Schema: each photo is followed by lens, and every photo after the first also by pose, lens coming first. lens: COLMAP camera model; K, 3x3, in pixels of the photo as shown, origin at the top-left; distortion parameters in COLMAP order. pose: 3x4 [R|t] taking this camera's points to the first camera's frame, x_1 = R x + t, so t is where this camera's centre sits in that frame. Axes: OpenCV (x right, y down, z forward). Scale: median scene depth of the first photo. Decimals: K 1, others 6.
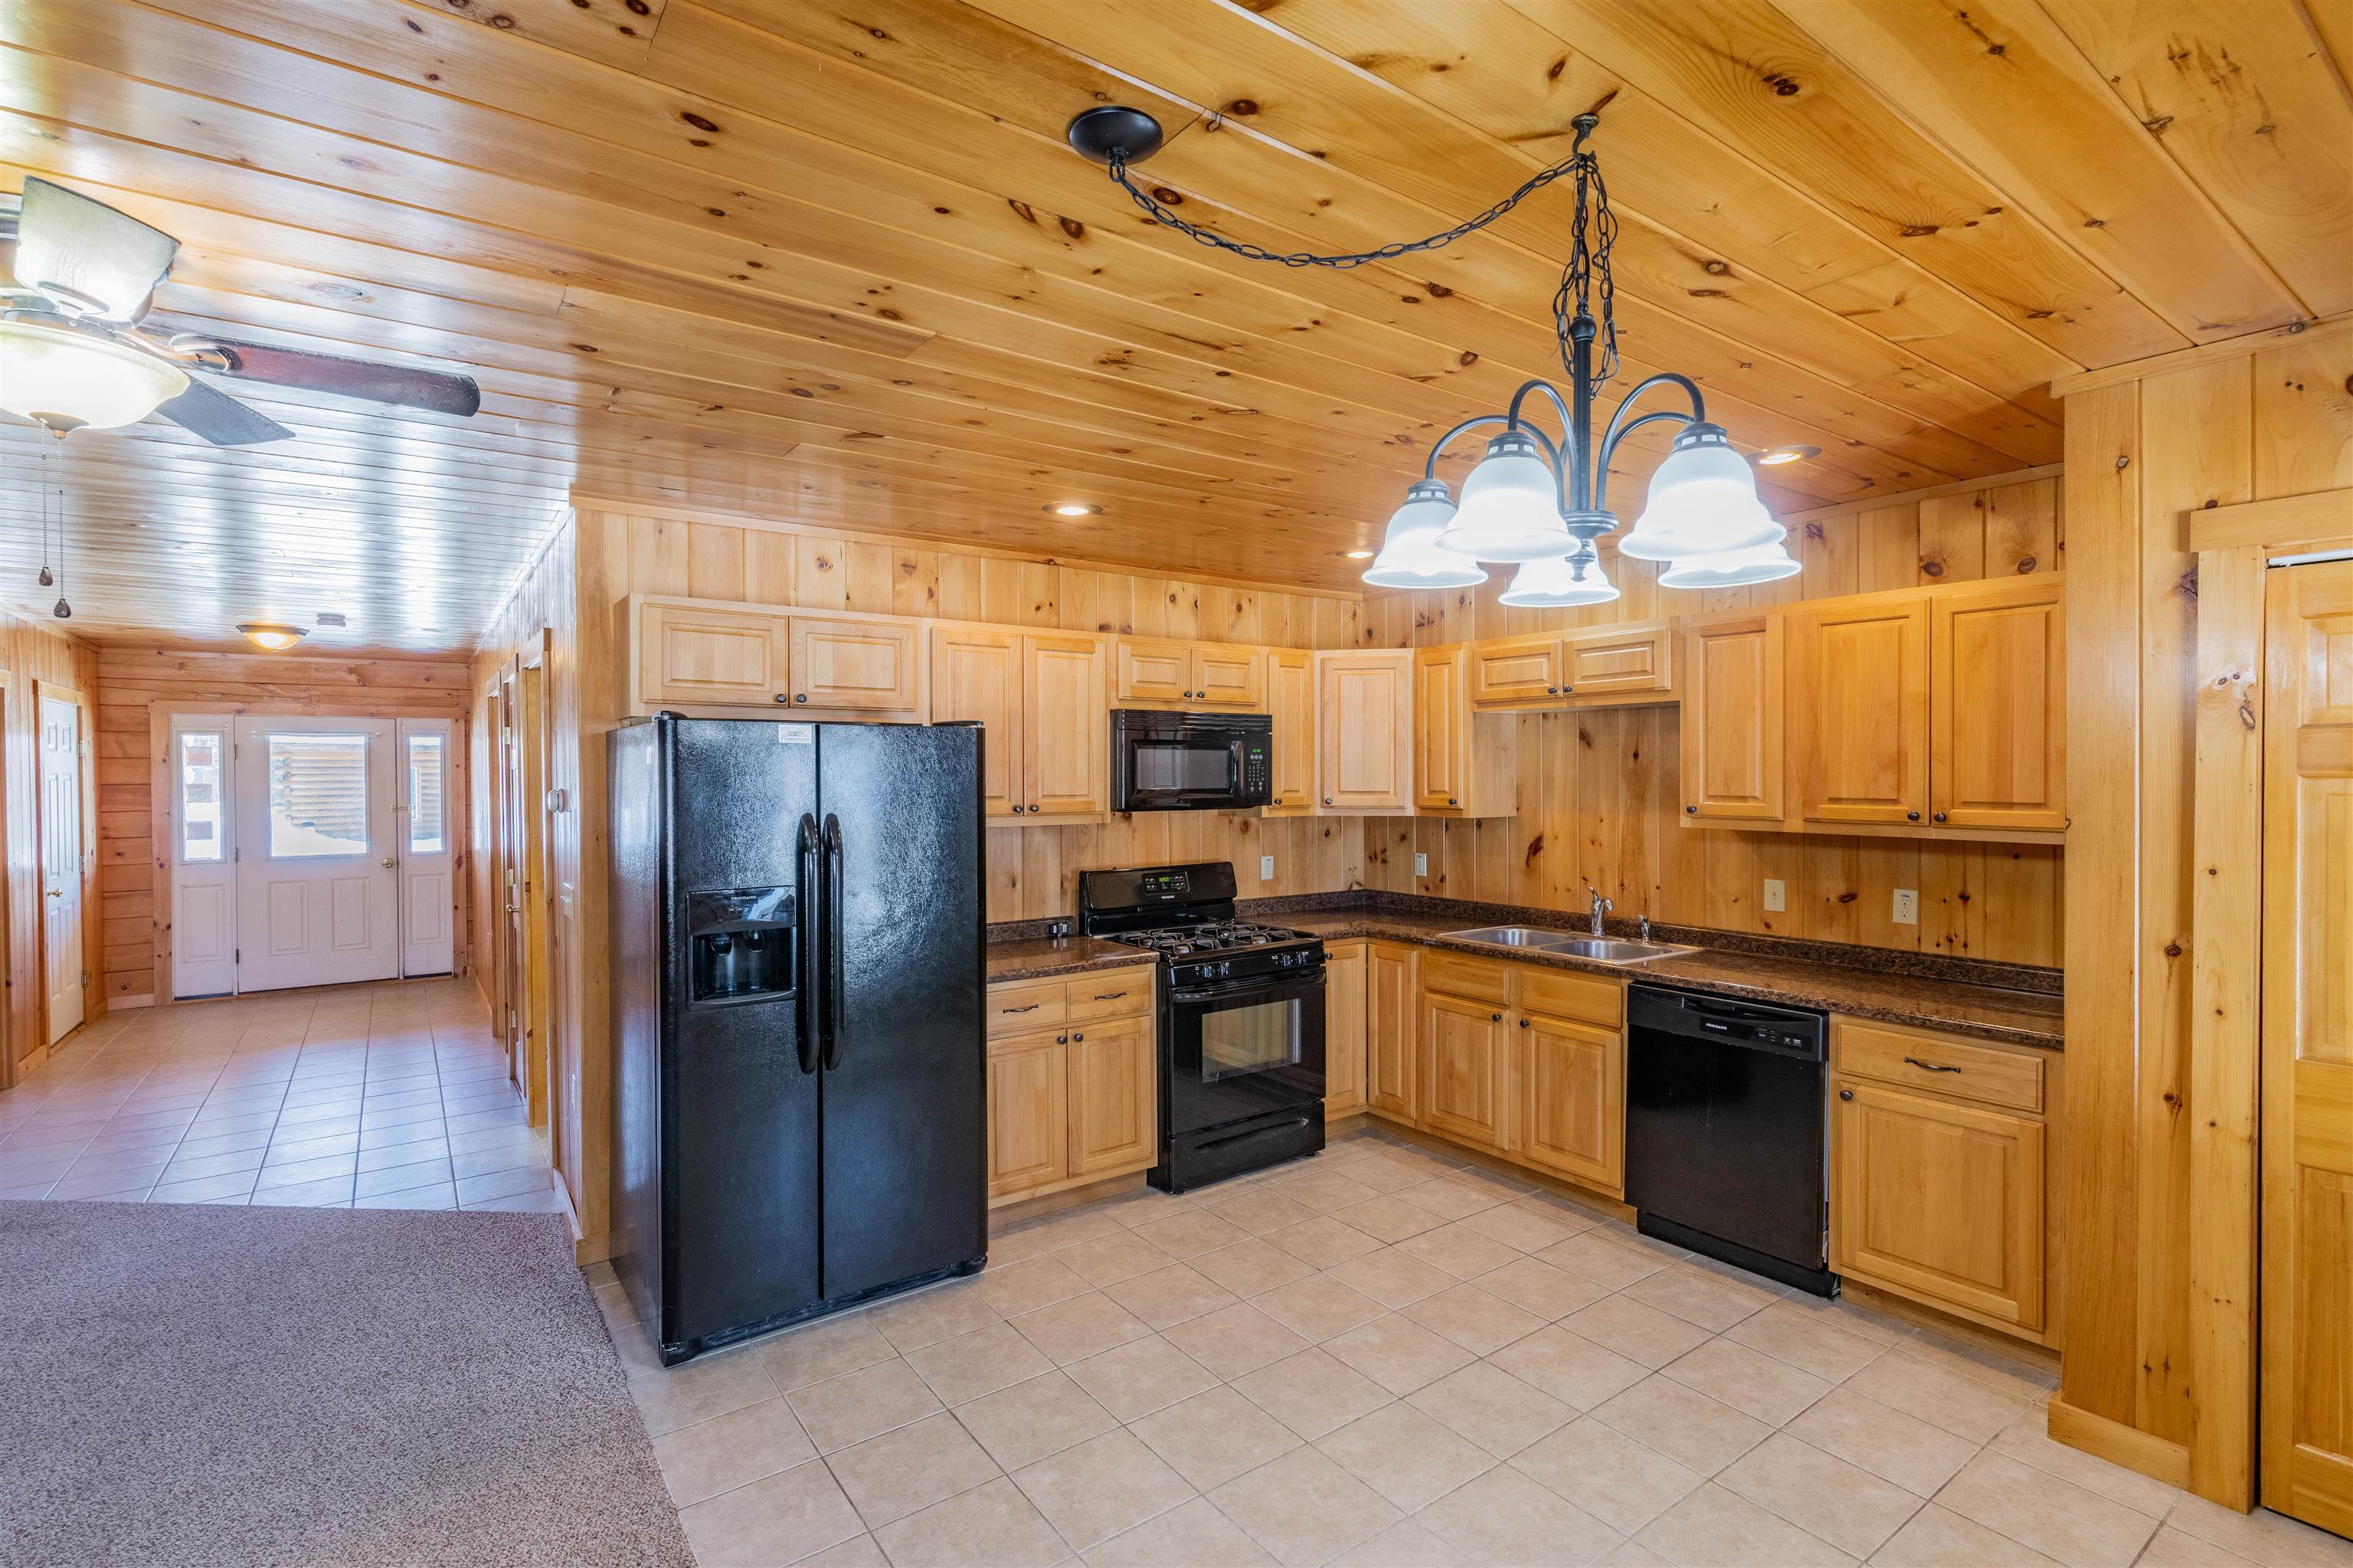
lens RADIAL K [[1074.8, 0, 1173.3], [0, 1074.8, 778.0], [0, 0, 1]] dist [0.002097, -0.000307]
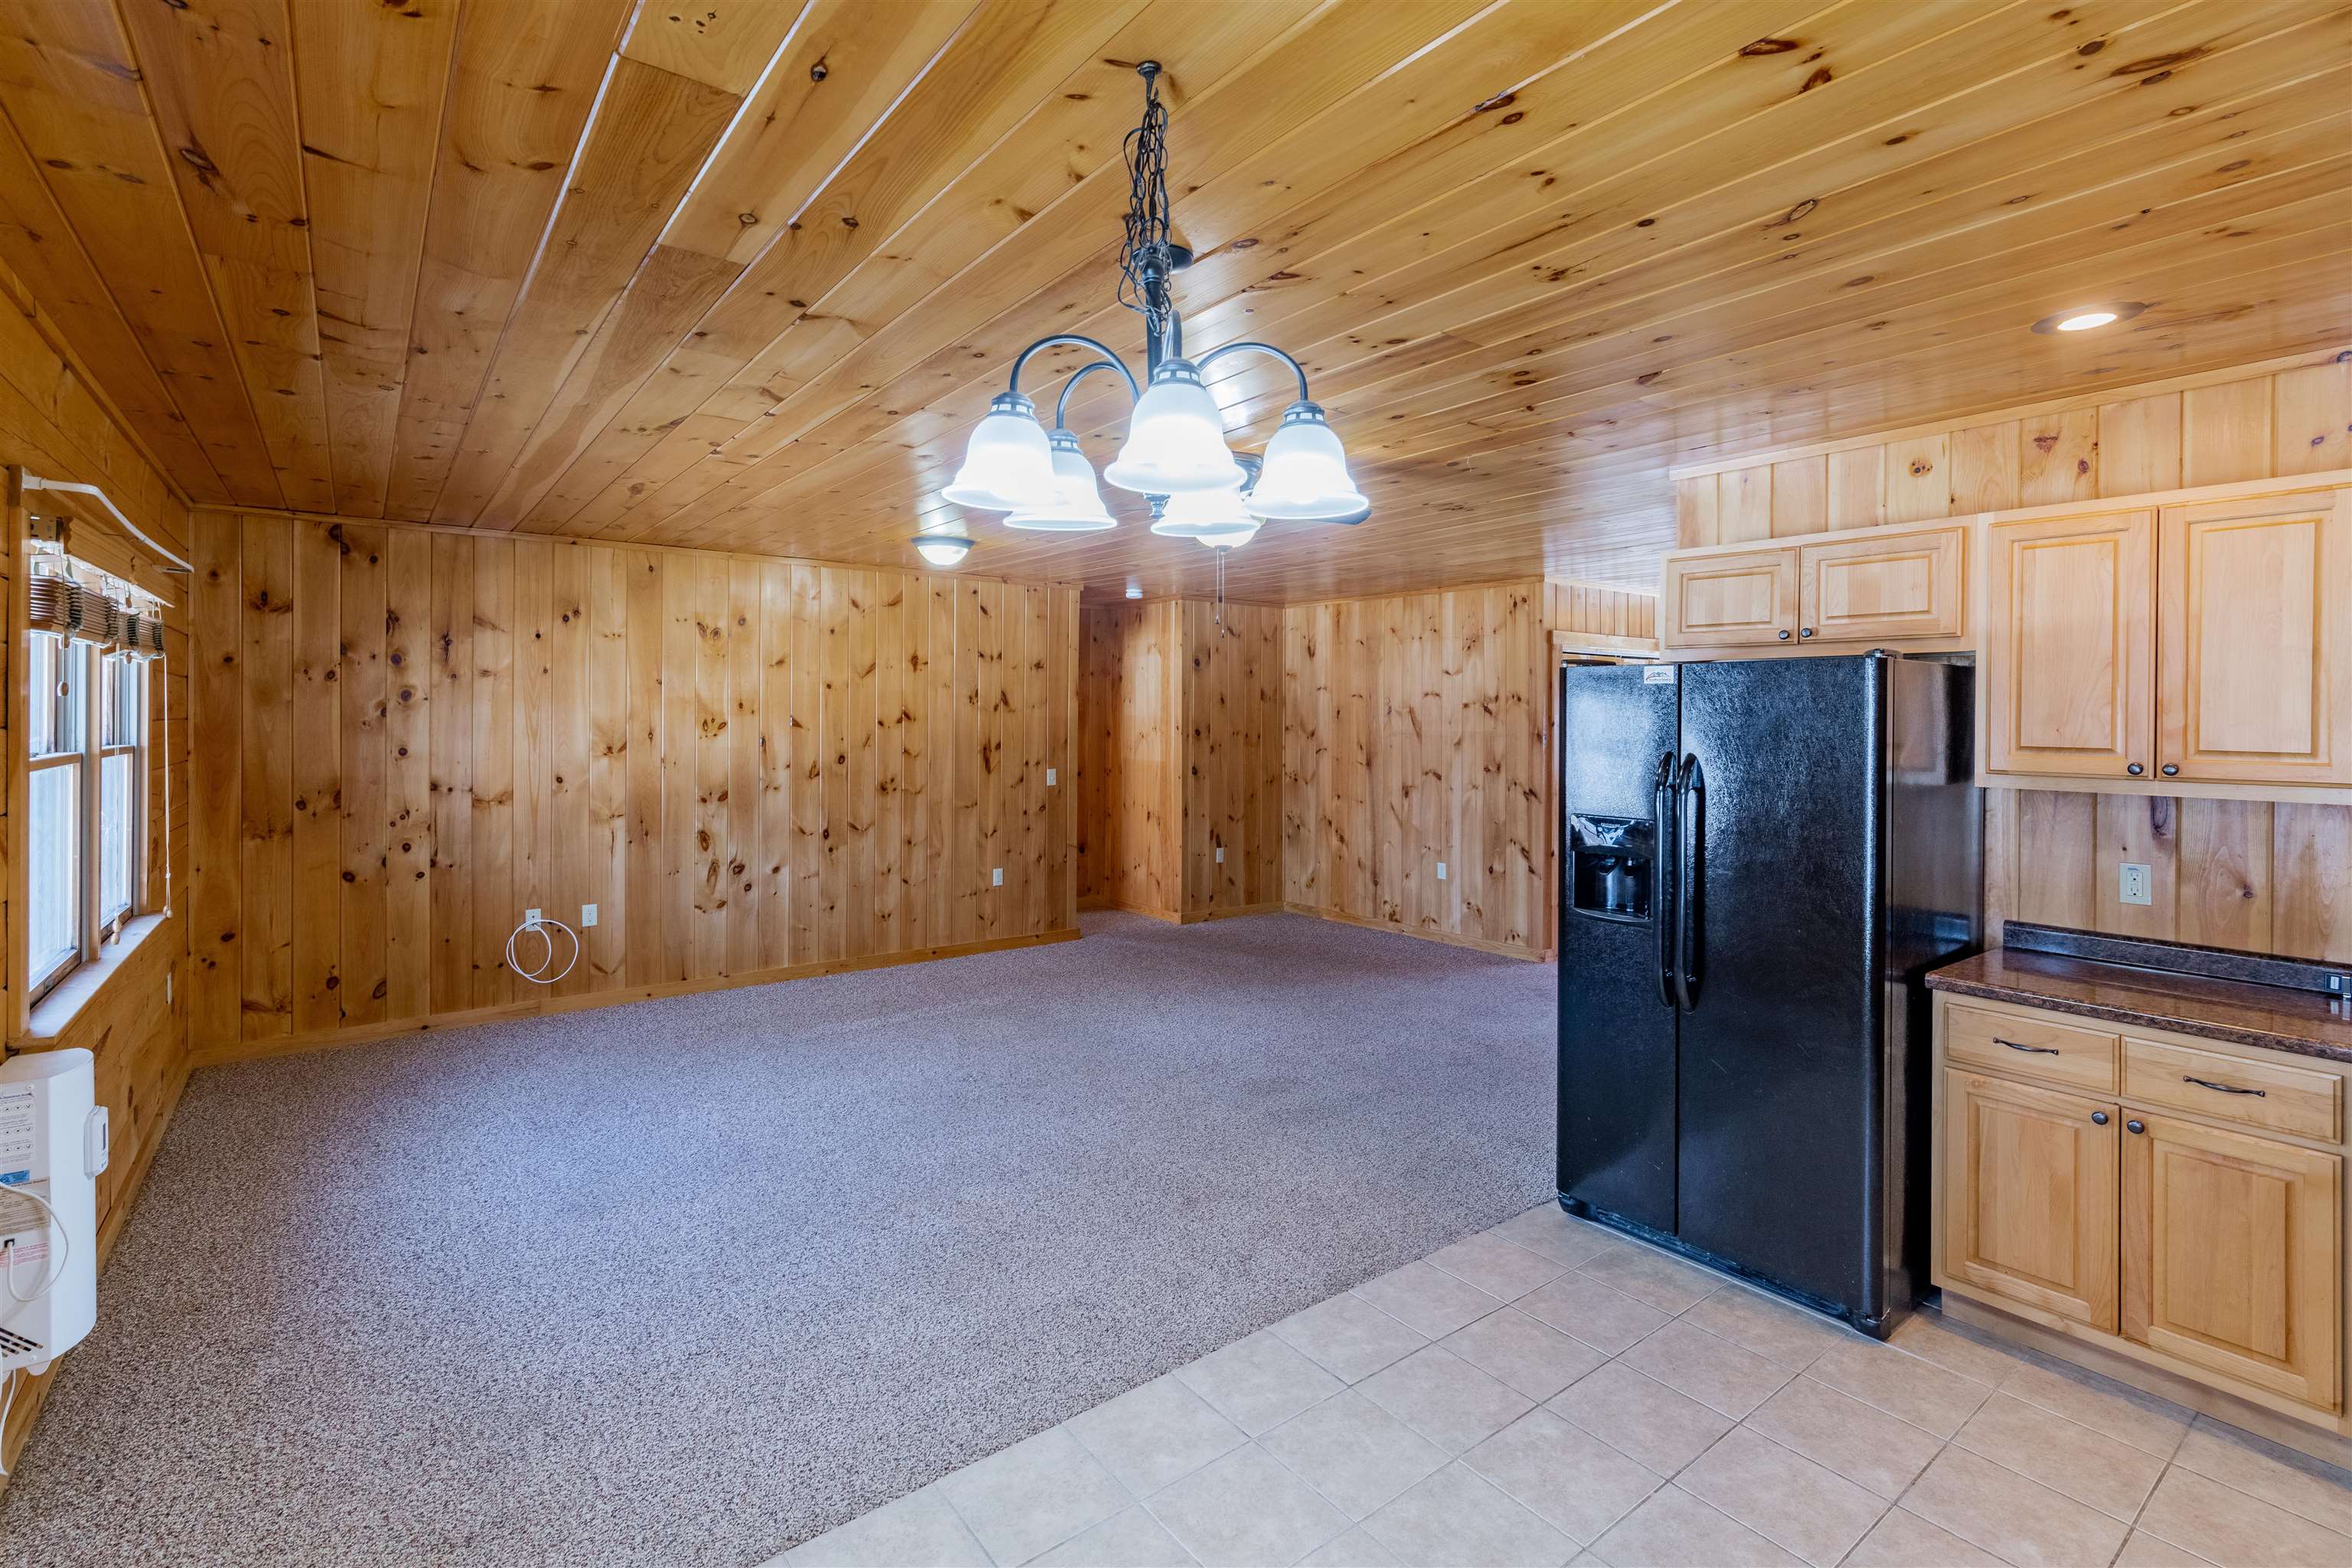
lens RADIAL K [[1157.0, 0, 1171.0], [0, 1157.0, 718.9], [0, 0, 1]] dist [0.001250, 0.000124]
pose [[-0.002419, 0.007337, -0.999970, 0.605229], [-0.013554, 0.999881, 0.007369, 0.000200], [0.999905, 0.013571, -0.002320, 0.422358]]
